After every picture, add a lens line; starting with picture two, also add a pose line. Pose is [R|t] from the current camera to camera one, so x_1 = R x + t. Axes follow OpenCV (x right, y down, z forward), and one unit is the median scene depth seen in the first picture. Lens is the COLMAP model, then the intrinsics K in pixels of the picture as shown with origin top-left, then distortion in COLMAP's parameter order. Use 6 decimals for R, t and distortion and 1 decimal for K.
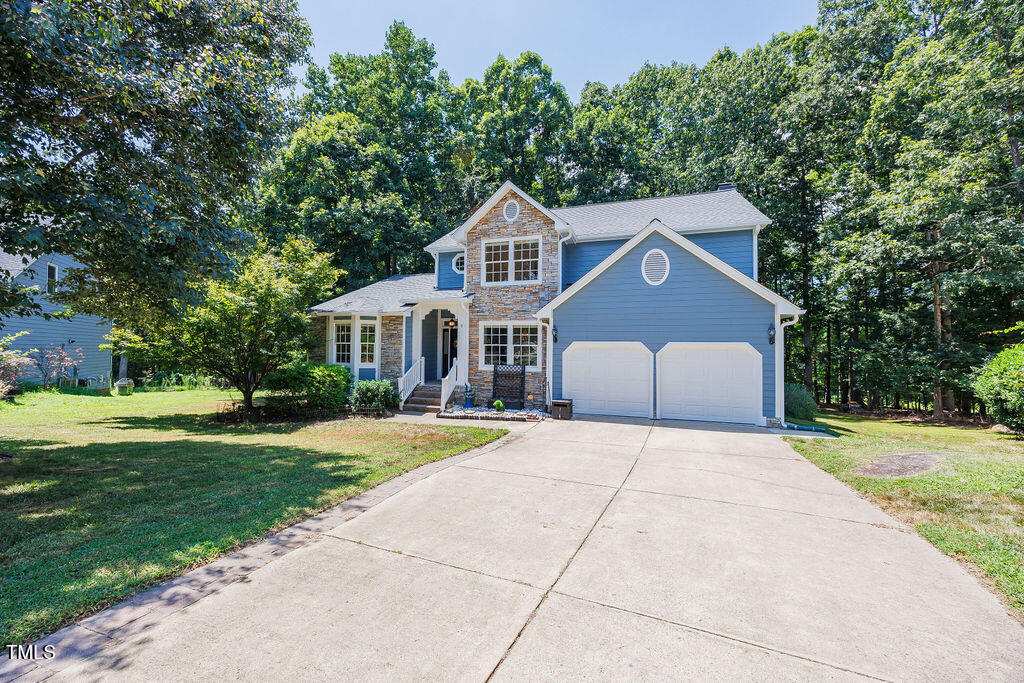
lens RADIAL K [[405.4, 0, 504.3], [0, 405.4, 342.4], [0, 0, 1]] dist [-0.000473, -0.000170]
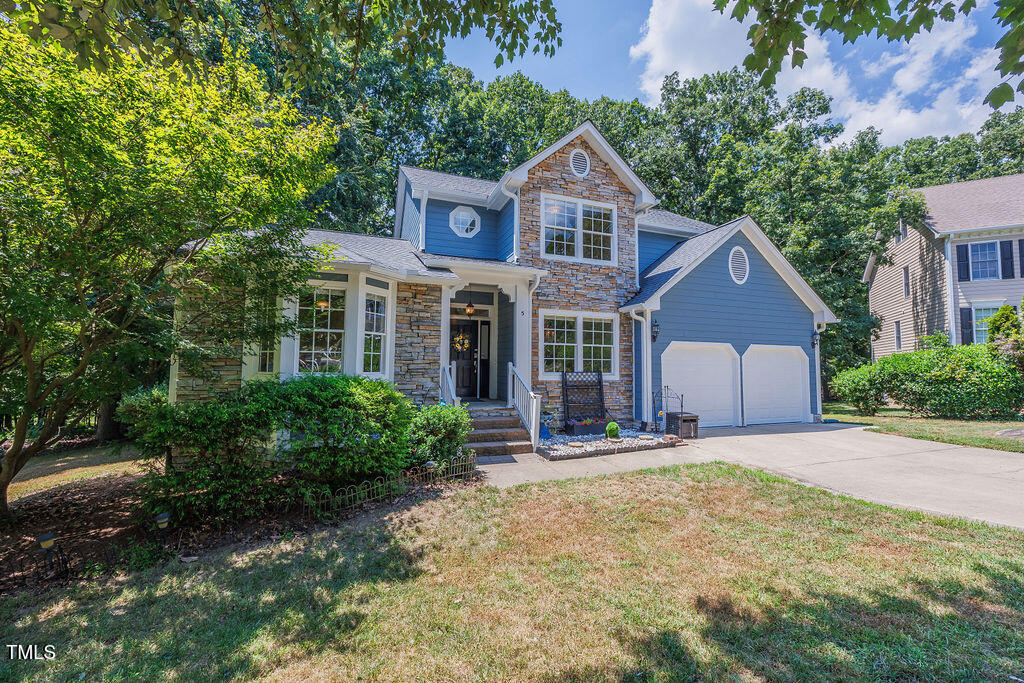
lens RADIAL K [[405.2, 0, 514.3], [0, 405.2, 343.0], [0, 0, 1]] dist [0.001883, 0.000048]
pose [[0.769094, 0.032305, 0.638319, -0.537325], [-0.009704, 0.999197, -0.038877, 0.032832], [-0.639062, 0.023706, 0.768790, 0.516903]]
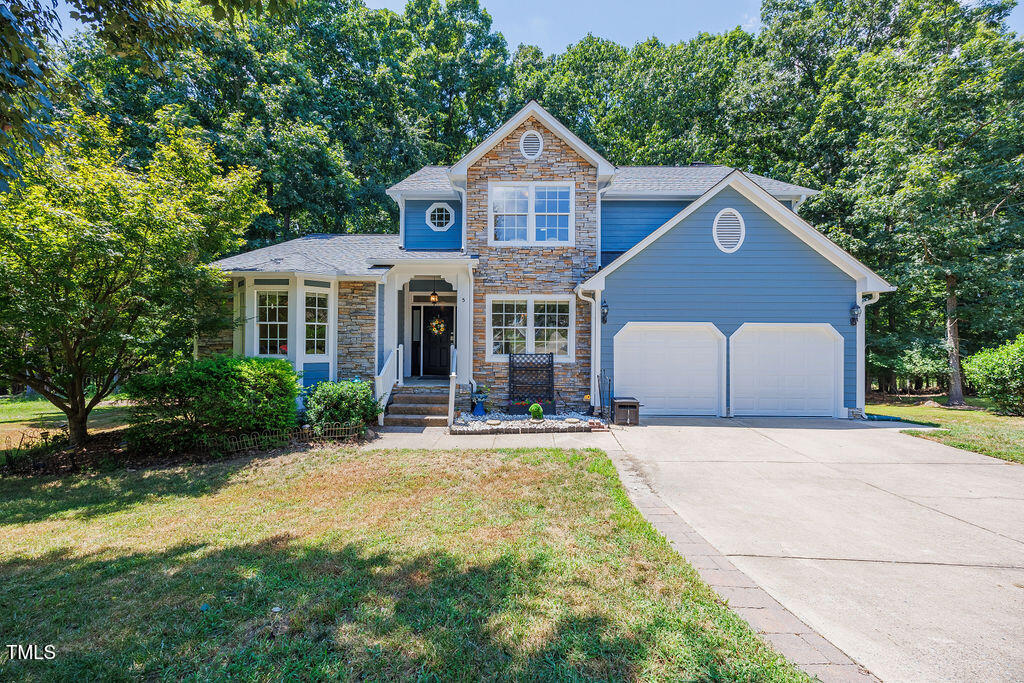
lens RADIAL K [[405.4, 0, 504.3], [0, 405.4, 342.4], [0, 0, 1]] dist [-0.000473, -0.000170]
pose [[0.949808, -0.004902, 0.312796, -0.262649], [-0.000862, 0.999832, 0.018285, 0.020315], [-0.312833, -0.017636, 0.949644, 0.310263]]
